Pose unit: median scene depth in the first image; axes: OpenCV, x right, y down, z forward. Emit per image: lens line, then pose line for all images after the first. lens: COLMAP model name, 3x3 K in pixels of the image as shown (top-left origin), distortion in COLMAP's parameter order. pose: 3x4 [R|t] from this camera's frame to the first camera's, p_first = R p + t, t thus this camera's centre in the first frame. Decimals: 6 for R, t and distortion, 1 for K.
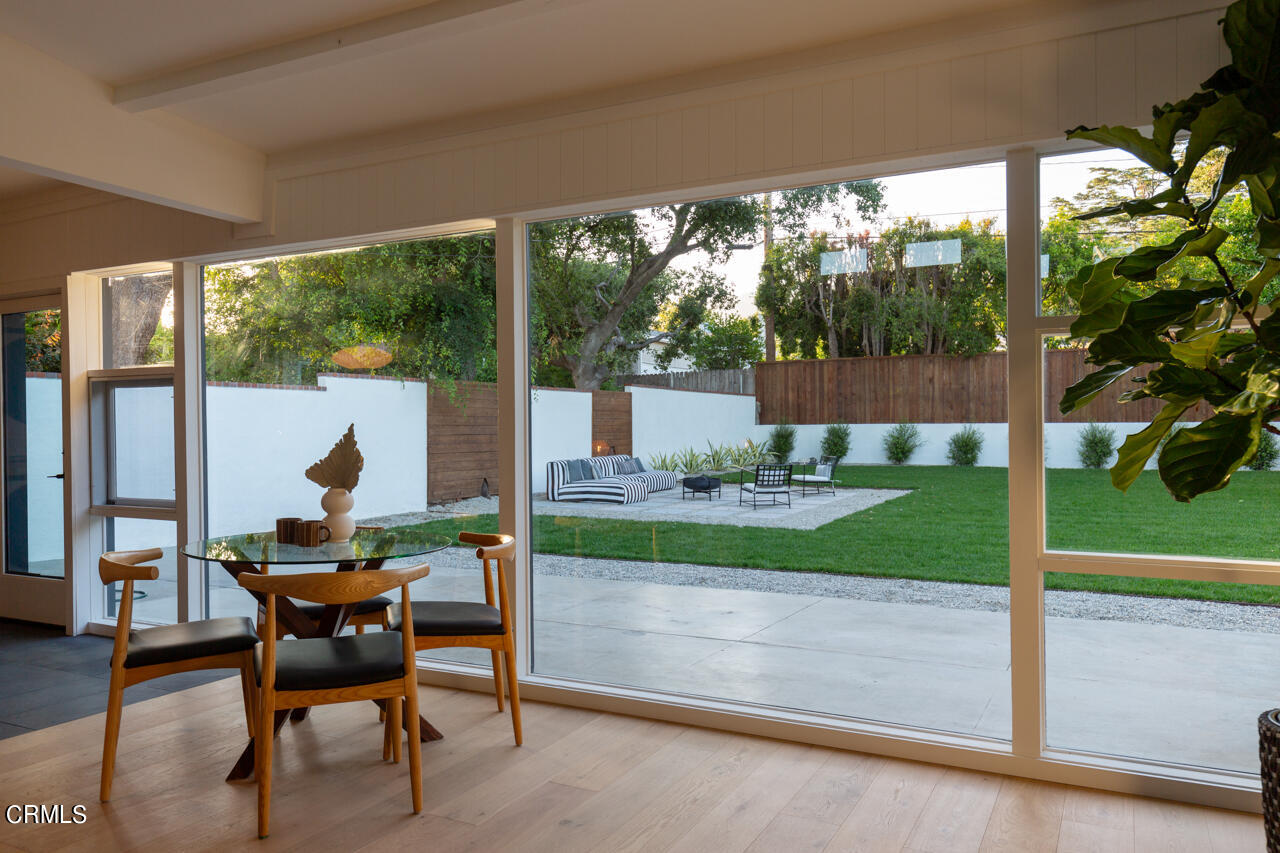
lens RADIAL K [[931.4, 0, 633.1], [0, 931.4, 392.6], [0, 0, 1]] dist [0.006665, 0.001079]
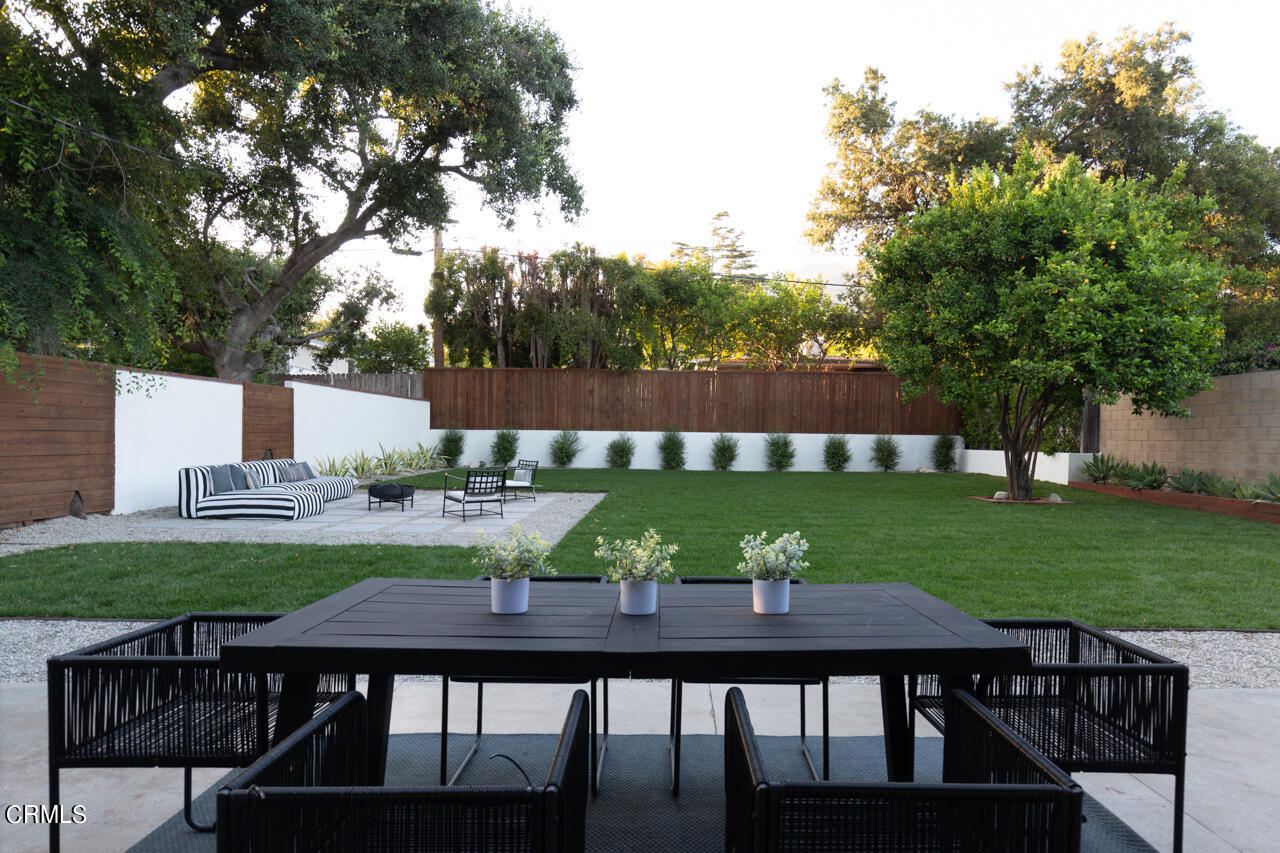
lens RADIAL K [[739.5, 0, 677.5], [0, 739.5, 448.5], [0, 0, 1]] dist [0.002177, -0.000096]
pose [[0.875227, 0.007389, 0.483656, -0.018778], [-0.033308, 0.998431, 0.045021, 0.011422], [-0.482564, -0.055513, 0.874100, 0.179434]]
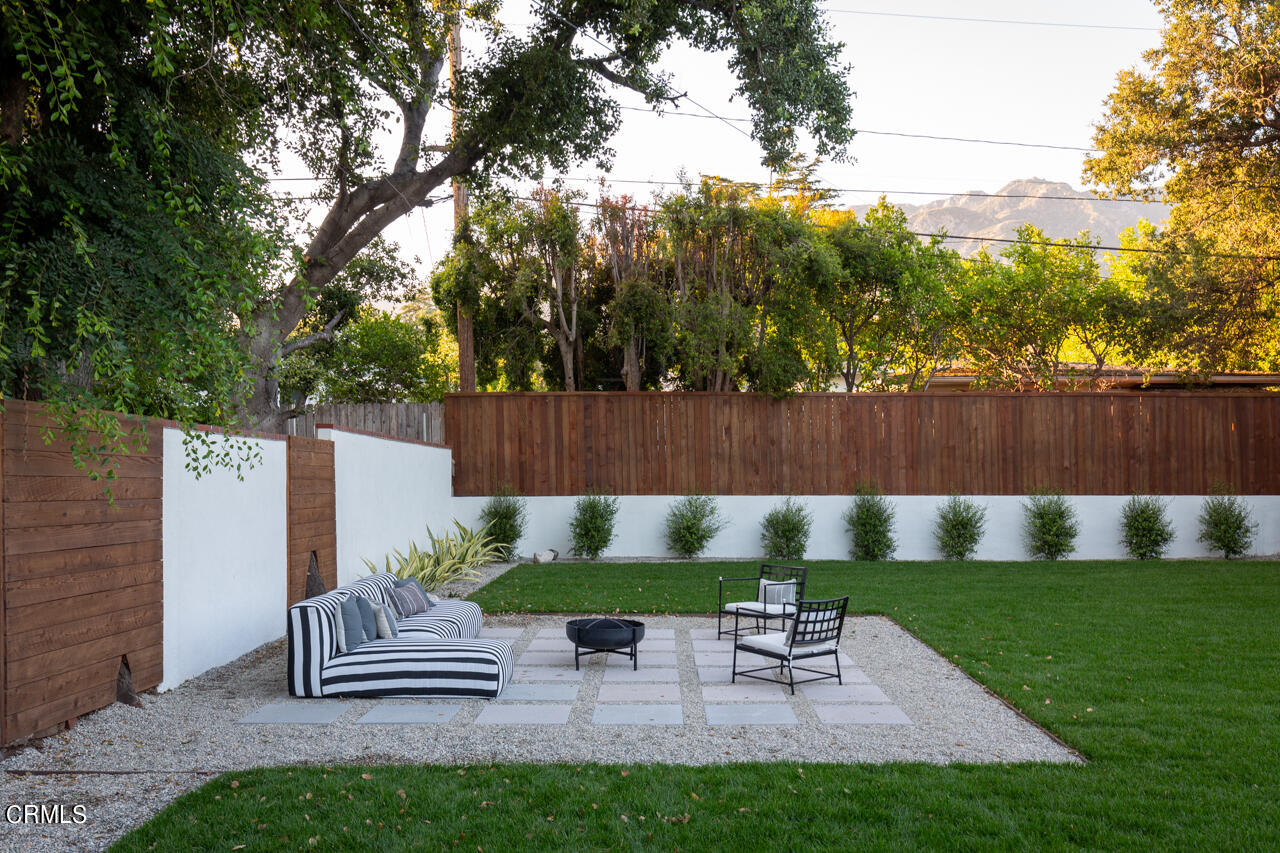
lens RADIAL K [[1172.9, 0, 671.2], [0, 1172.9, 451.4], [0, 0, 1]] dist [-0.005592, 0.003851]
pose [[0.867426, 0.016388, 0.497296, -0.138955], [-0.021354, 0.999763, 0.004302, -0.001045], [-0.497107, -0.014351, 0.867570, 0.304383]]
